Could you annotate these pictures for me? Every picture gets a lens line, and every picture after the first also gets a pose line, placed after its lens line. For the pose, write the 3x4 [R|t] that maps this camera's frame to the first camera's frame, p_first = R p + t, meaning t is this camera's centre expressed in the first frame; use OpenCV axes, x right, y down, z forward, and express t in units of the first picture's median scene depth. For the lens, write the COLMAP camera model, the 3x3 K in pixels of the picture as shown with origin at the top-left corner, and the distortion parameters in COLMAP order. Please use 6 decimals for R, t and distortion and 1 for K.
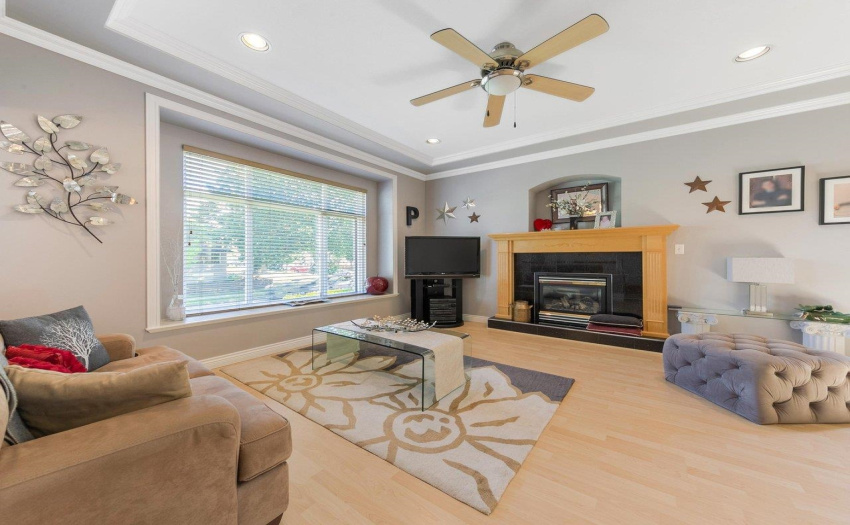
lens RADIAL K [[304.9, 0, 423.2], [0, 304.9, 259.1], [0, 0, 1]] dist [0.005668, 0.000133]
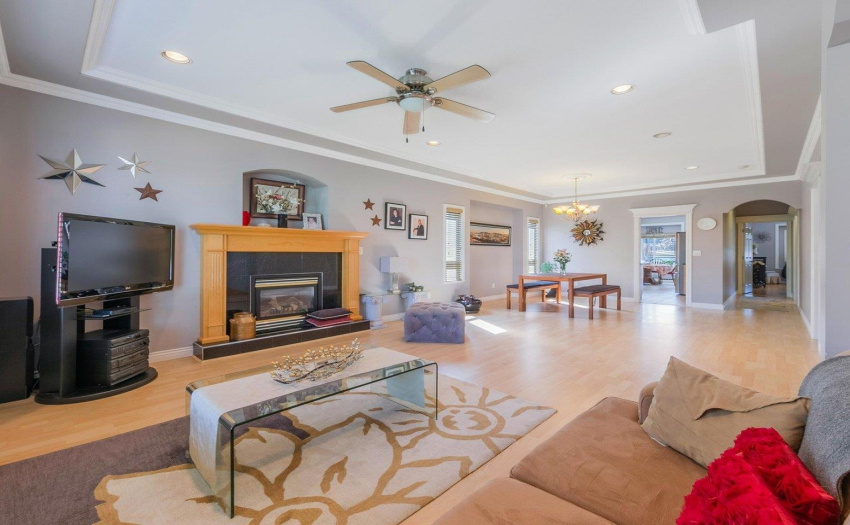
lens RADIAL K [[359.1, 0, 425.8], [0, 359.1, 253.6], [0, 0, 1]] dist [-0.000488, -0.000079]
pose [[0.133555, 0.001336, 0.991041, -0.771736], [0.000512, 0.999999, -0.001417, -0.020164], [-0.991041, 0.000697, 0.133554, 0.594394]]
